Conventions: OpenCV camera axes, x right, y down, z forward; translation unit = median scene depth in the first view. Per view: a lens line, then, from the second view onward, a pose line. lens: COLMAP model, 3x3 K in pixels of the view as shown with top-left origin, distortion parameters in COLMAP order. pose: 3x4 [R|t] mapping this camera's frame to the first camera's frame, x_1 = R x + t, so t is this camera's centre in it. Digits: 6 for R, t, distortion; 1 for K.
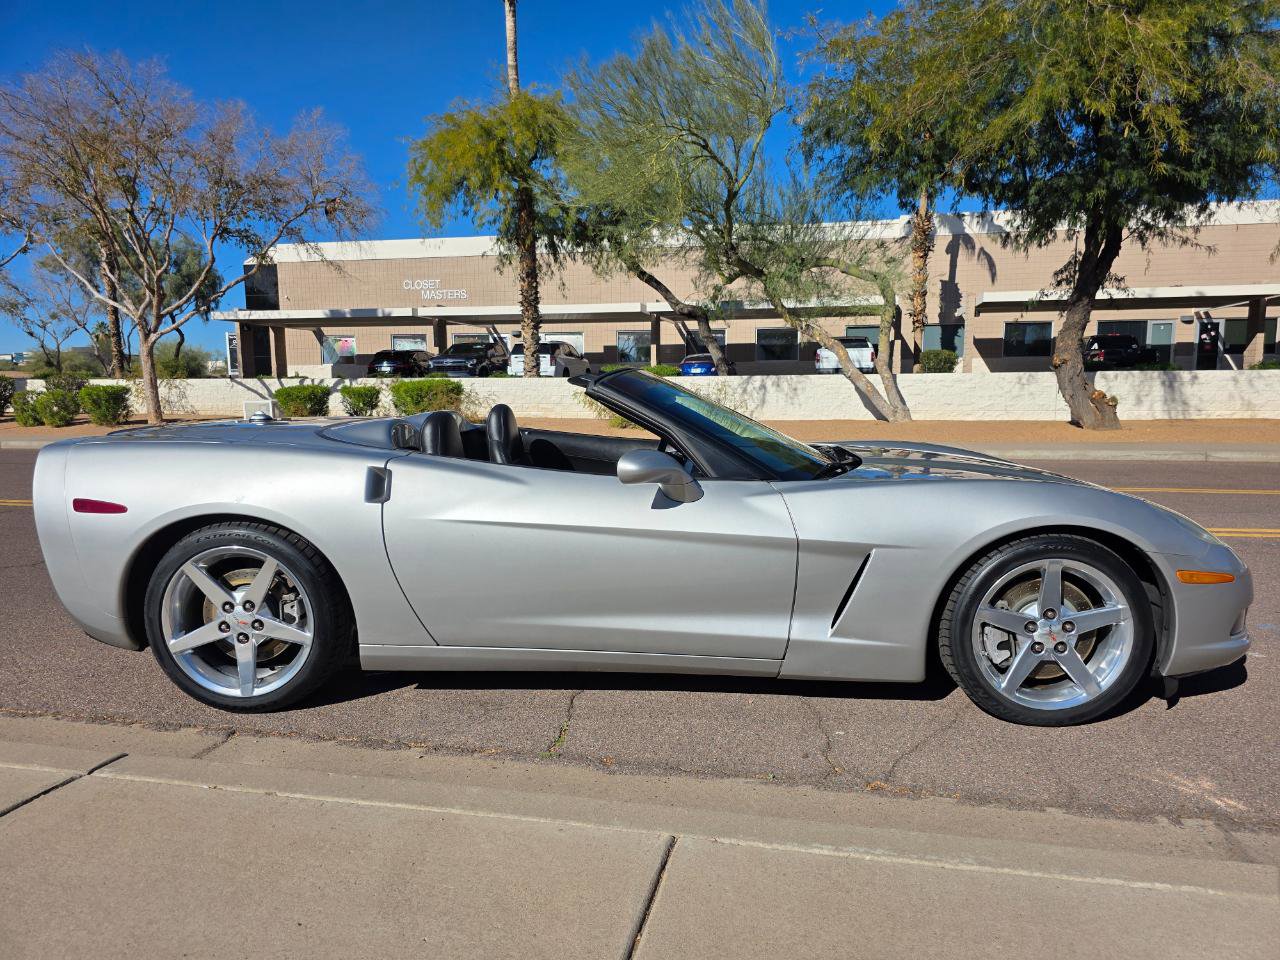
lens RADIAL K [[868.6, 0, 642.6], [0, 868.6, 523.9], [0, 0, 1]] dist [0.045957, -0.039425]
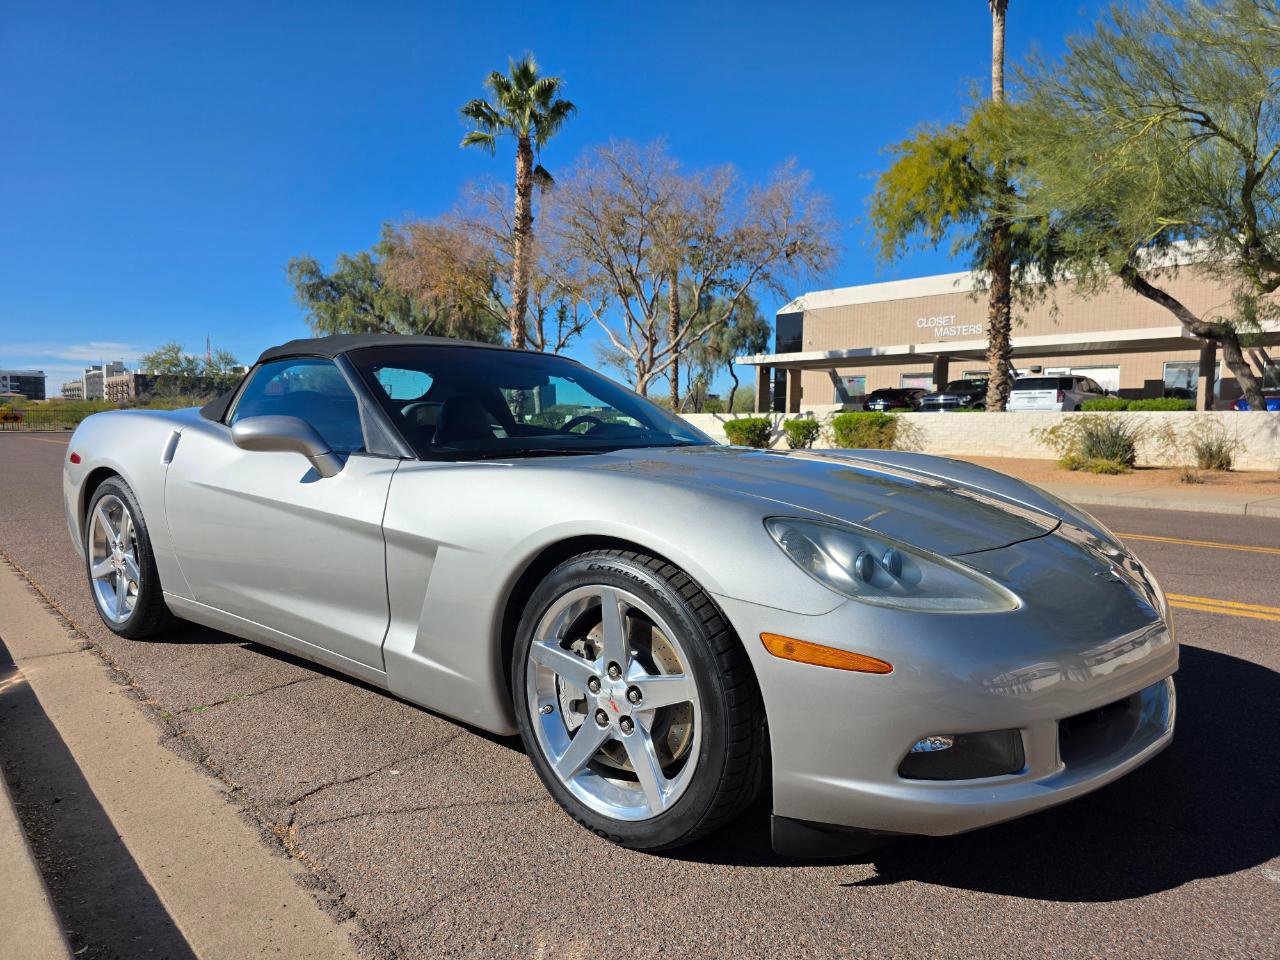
lens RADIAL K [[868.6, 0, 629.0], [0, 868.6, 516.4], [0, 0, 1]] dist [0.045957, -0.039425]
pose [[0.802956, 0.078680, -0.590822, 0.120688], [-0.113035, 0.993362, -0.021333, -0.000150], [0.585222, 0.083913, 0.806520, 0.064698]]
